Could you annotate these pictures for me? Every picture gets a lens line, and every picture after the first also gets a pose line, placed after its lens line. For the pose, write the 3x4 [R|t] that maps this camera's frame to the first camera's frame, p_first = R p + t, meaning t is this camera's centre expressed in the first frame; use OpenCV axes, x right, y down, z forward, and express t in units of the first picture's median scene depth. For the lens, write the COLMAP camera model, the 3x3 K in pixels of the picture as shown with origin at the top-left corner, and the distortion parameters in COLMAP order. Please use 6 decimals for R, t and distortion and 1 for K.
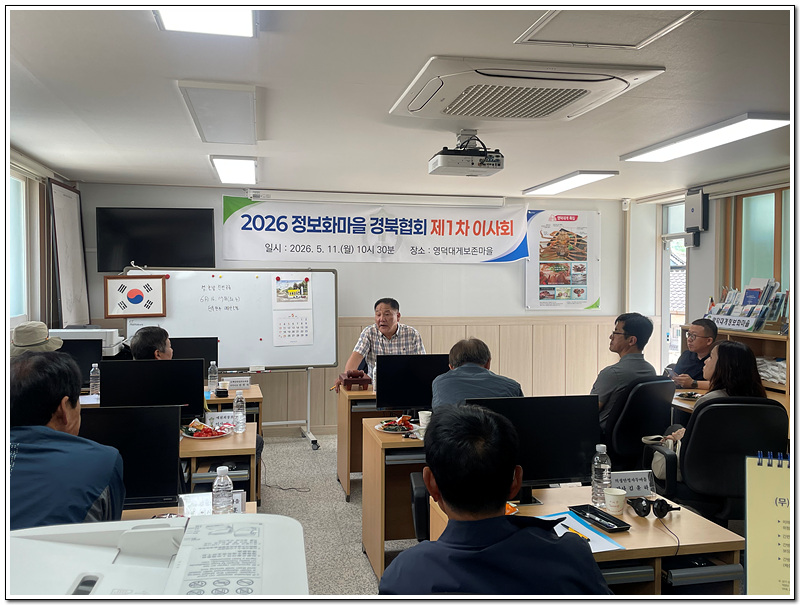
lens RADIAL K [[730.5, 0, 401.5], [0, 730.5, 292.6], [0, 0, 1]] dist [0.082706, -0.114147]
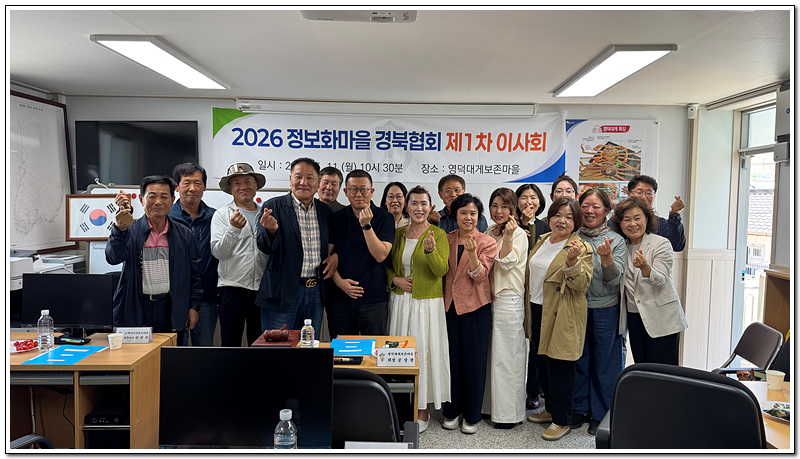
lens RADIAL K [[546.0, 0, 396.7], [0, 546.0, 238.1], [0, 0, 1]] dist [0.068245, -0.069228]
pose [[0.979552, 0.023914, -0.199766, 0.126534], [-0.012949, 0.998346, 0.056014, -0.011806], [0.200775, -0.052282, 0.978241, 0.381794]]
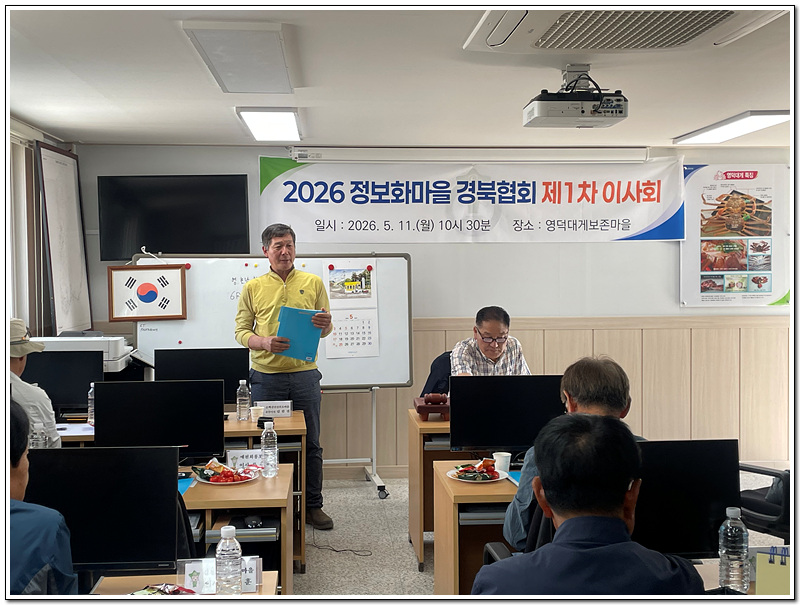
lens RADIAL K [[1023.1, 0, 385.6], [0, 1023.1, 287.8], [0, 0, 1]] dist [0.069413, 0.000000]
pose [[0.991160, -0.006532, -0.132513, 0.022854], [0.008035, 0.999909, 0.010812, -0.009020], [0.132430, -0.011782, 0.991122, -0.019582]]
